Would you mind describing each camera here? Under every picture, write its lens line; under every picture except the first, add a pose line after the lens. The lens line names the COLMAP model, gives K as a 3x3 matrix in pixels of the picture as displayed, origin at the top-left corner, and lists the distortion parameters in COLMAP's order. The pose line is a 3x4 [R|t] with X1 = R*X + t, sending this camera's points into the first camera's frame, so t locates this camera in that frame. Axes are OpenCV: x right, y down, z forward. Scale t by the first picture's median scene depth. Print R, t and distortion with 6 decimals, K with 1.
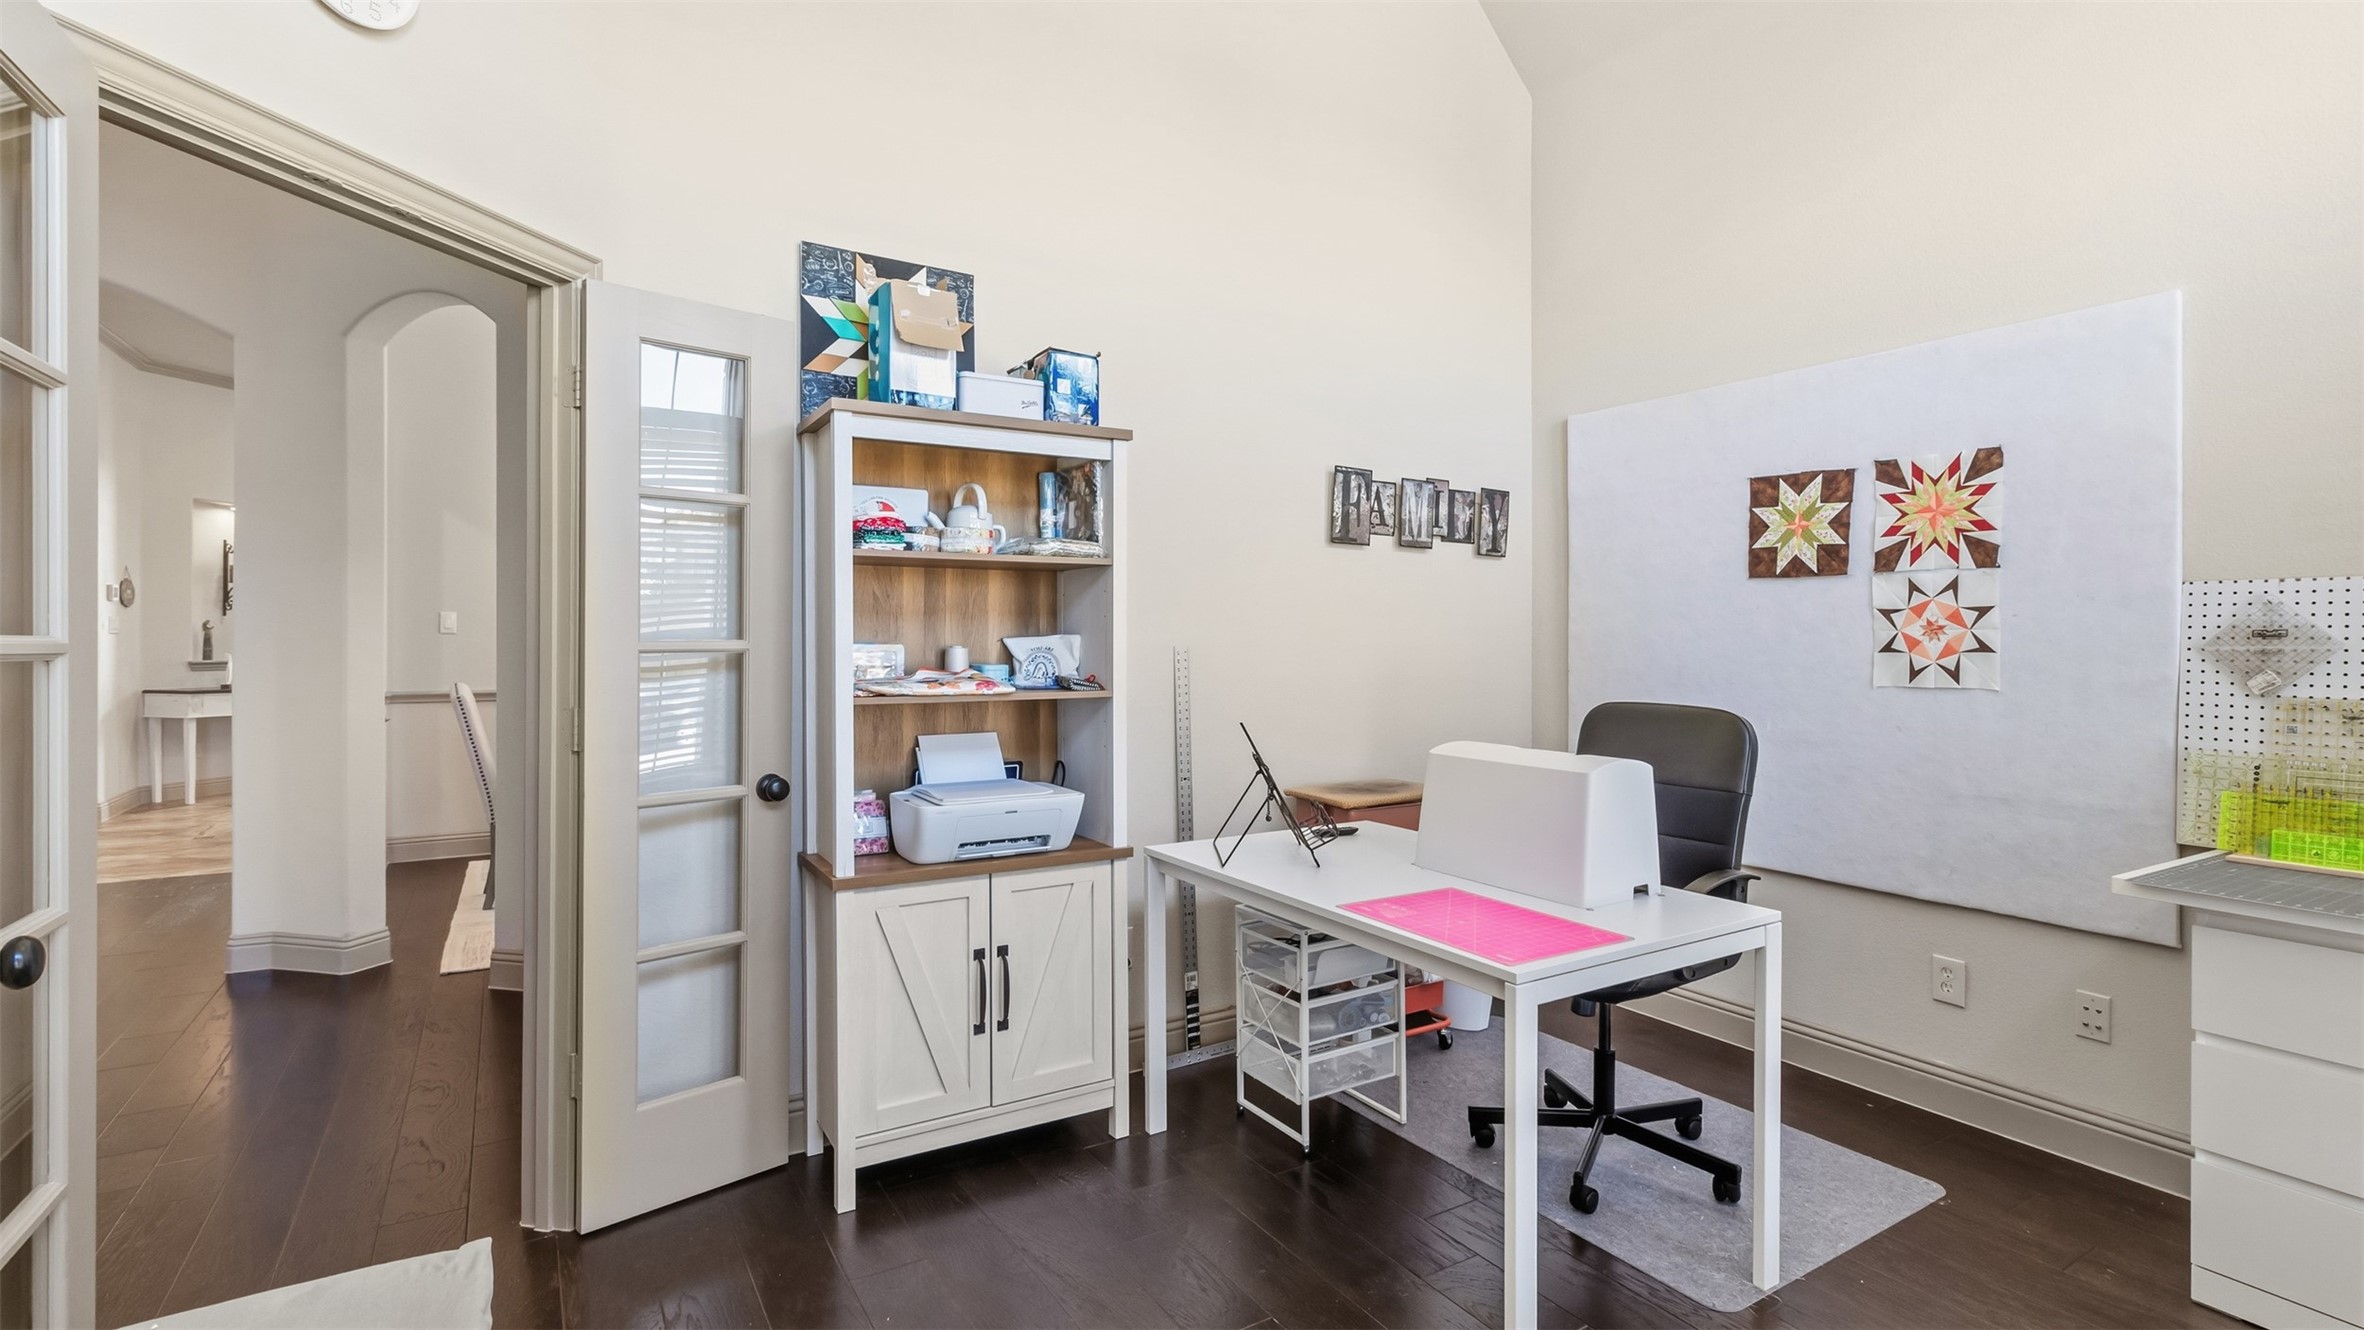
lens RADIAL K [[1096.8, 0, 1194.2], [0, 1096.8, 655.8], [0, 0, 1]] dist [-0.001116, 0.001446]
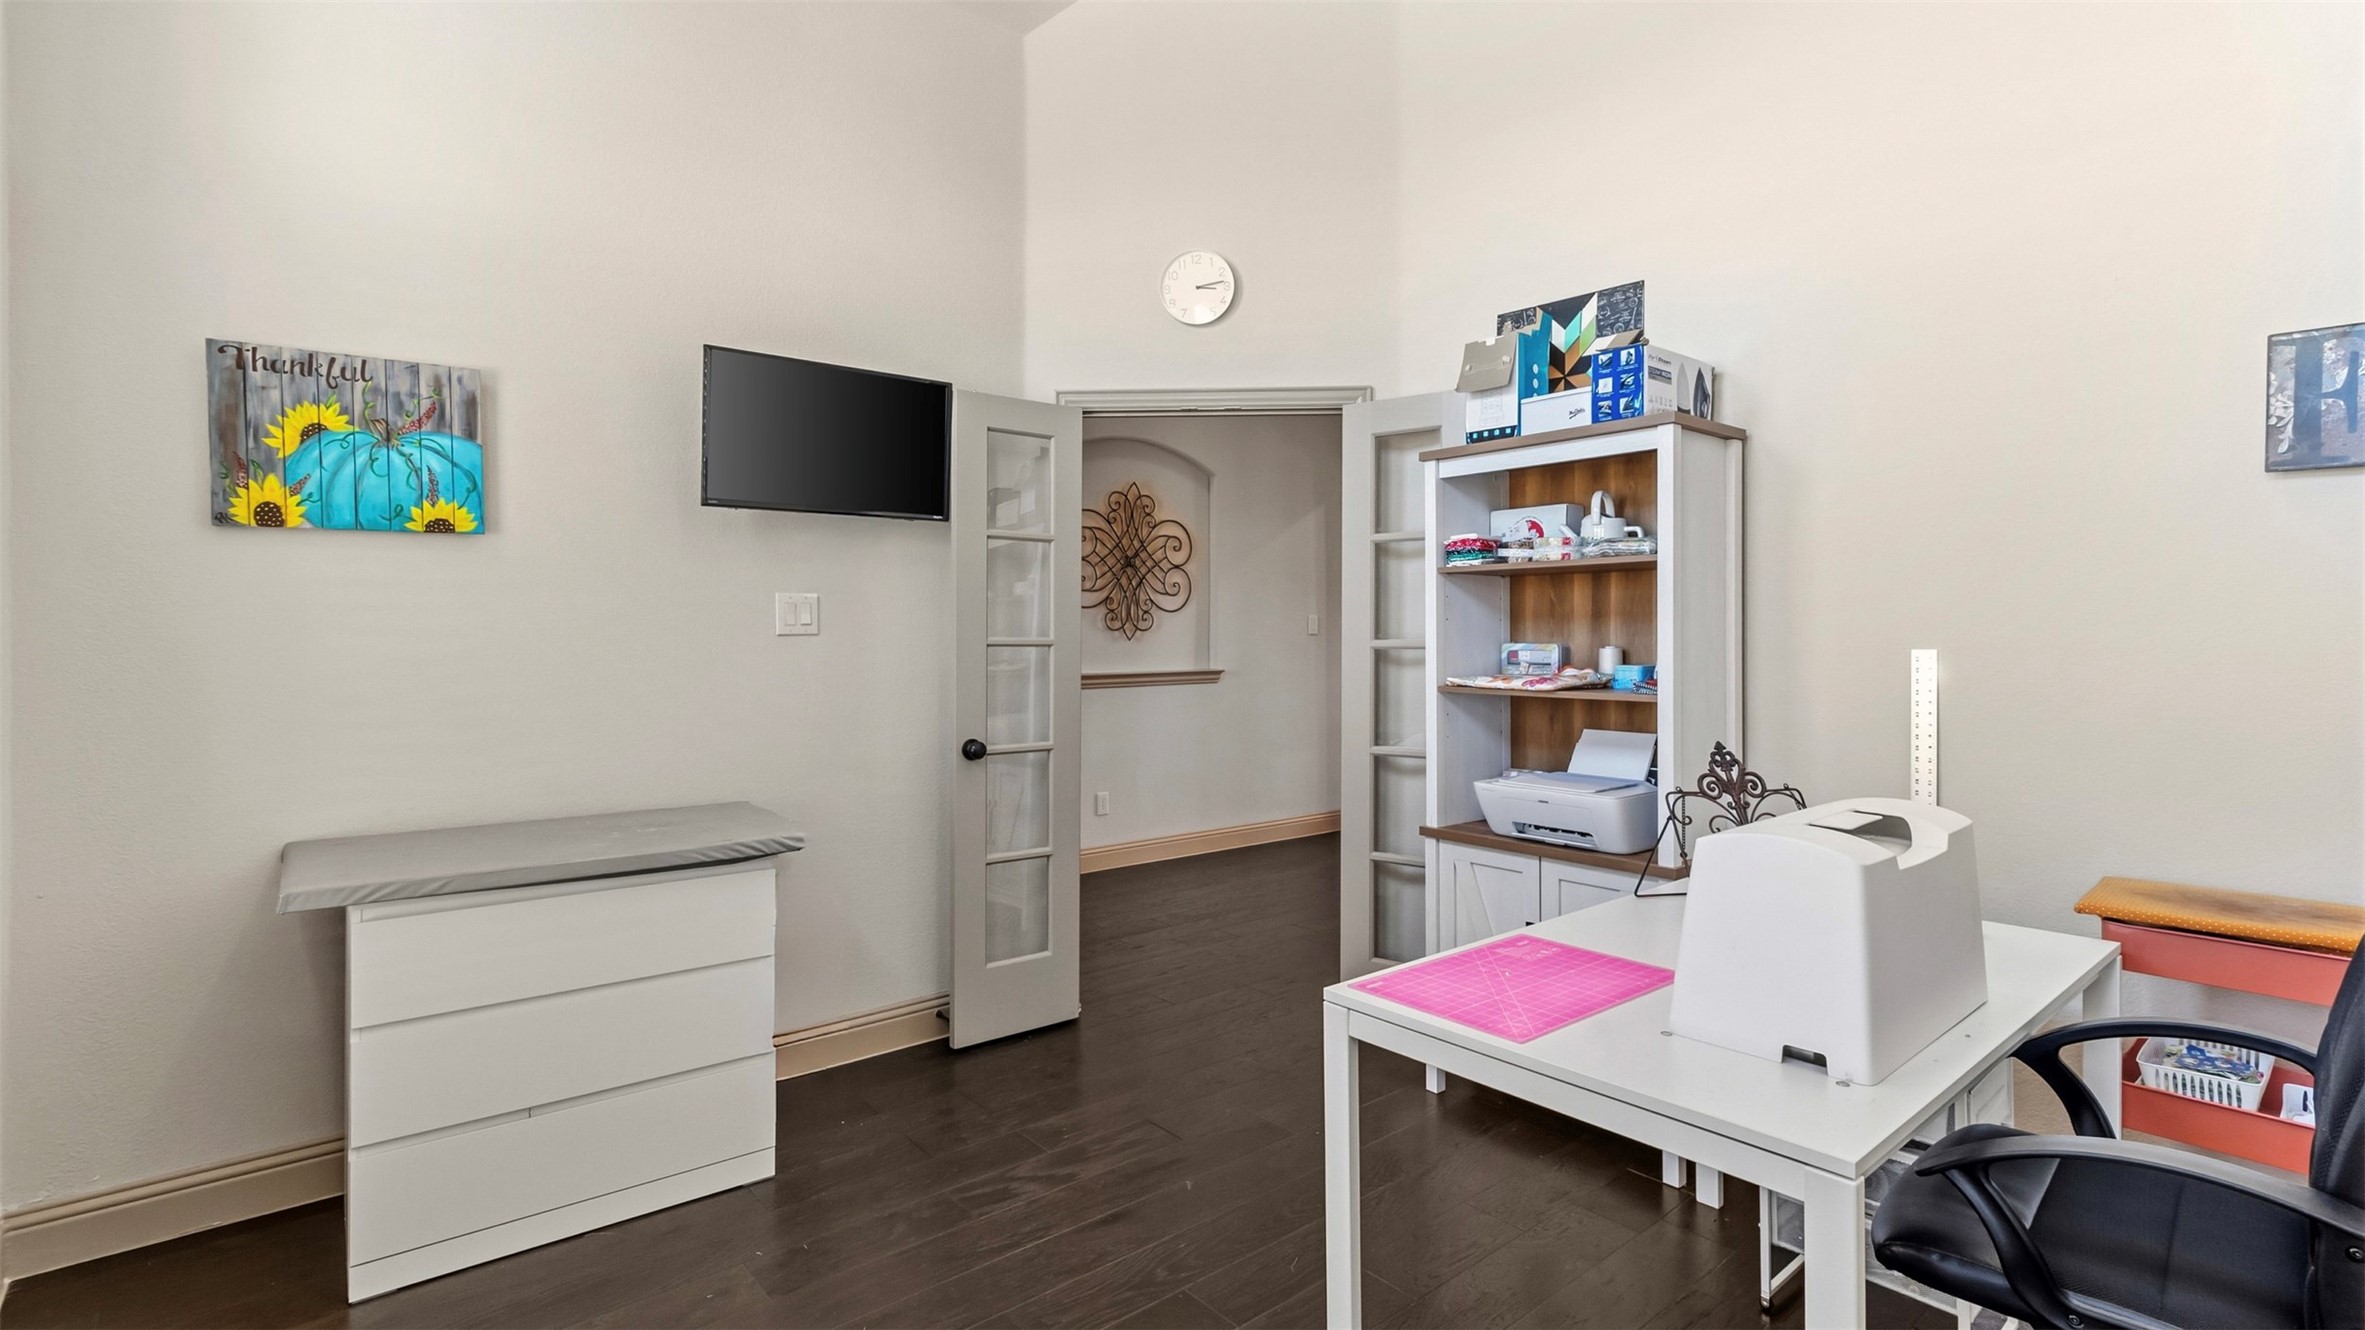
lens RADIAL K [[1097.2, 0, 1194.6], [0, 1097.2, 651.2], [0, 0, 1]] dist [-0.001116, 0.001446]
pose [[0.142577, 0.010958, -0.989723, 0.612947], [-0.017501, 0.999810, 0.008548, -0.005342], [0.989629, 0.016102, 0.142741, 0.371521]]
